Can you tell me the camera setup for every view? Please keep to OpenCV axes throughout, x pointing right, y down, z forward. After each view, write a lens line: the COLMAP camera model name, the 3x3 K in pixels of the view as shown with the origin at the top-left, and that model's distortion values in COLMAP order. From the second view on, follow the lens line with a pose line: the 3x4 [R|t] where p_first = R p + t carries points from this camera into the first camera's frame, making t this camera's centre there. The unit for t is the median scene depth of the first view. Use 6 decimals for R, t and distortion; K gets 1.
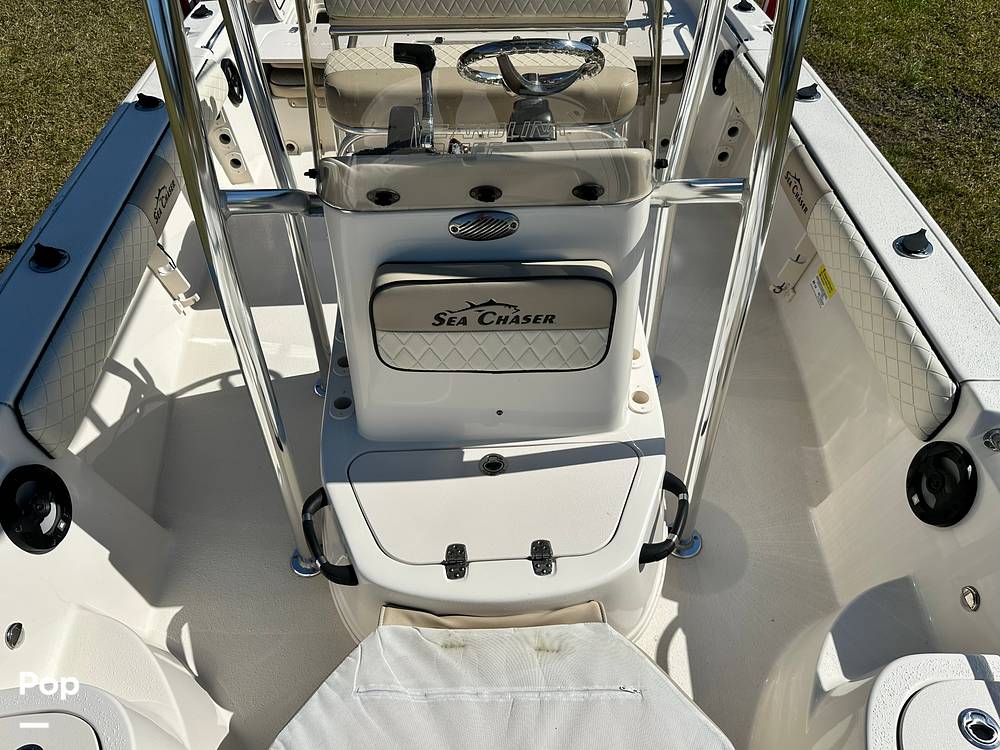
lens RADIAL K [[703.2, 0, 497.9], [0, 703.2, 381.2], [0, 0, 1]] dist [0.075040, -0.084305]
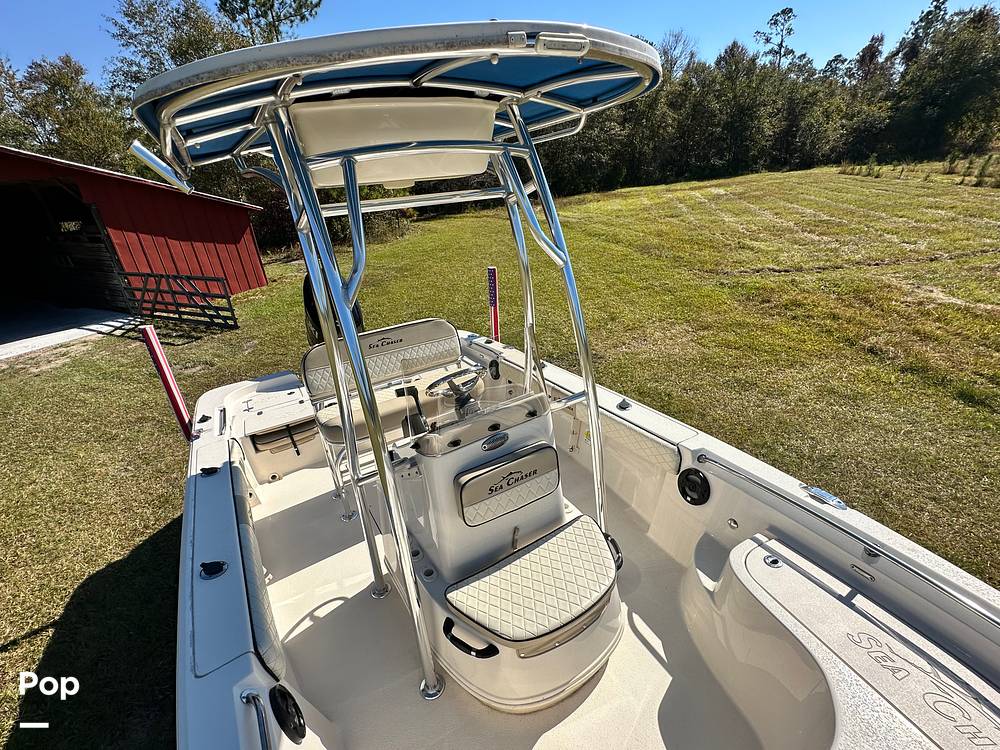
lens RADIAL K [[443.0, 0, 497.9], [0, 443.0, 390.0], [0, 0, 1]] dist [0.011273, 0.000168]
pose [[0.877706, -0.273822, 0.393260, -0.427797], [0.406779, 0.859539, -0.309392, 0.061097], [-0.253304, 0.431525, 0.865808, -0.231207]]
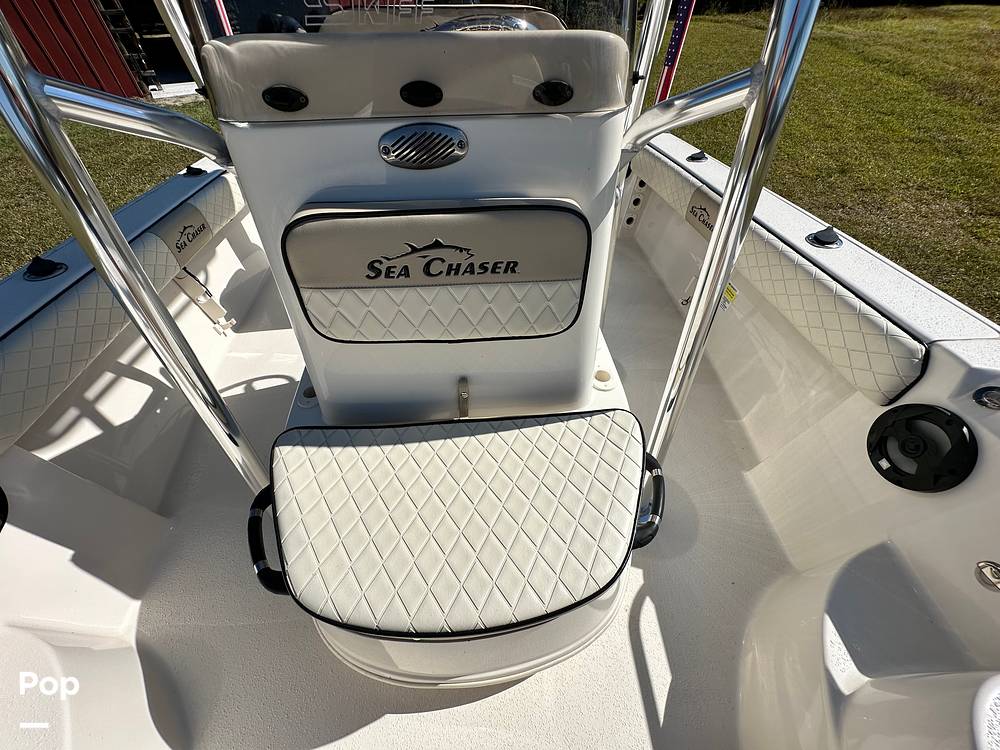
lens RADIAL K [[404.3, 0, 497.9], [0, 404.3, 373.9], [0, 0, 1]] dist [0.001158, 0.000796]
pose [[0.998865, -0.035457, 0.031813, 0.033101], [0.037114, 0.997898, -0.053124, 0.051766], [-0.029862, 0.054244, 0.998081, 0.462237]]
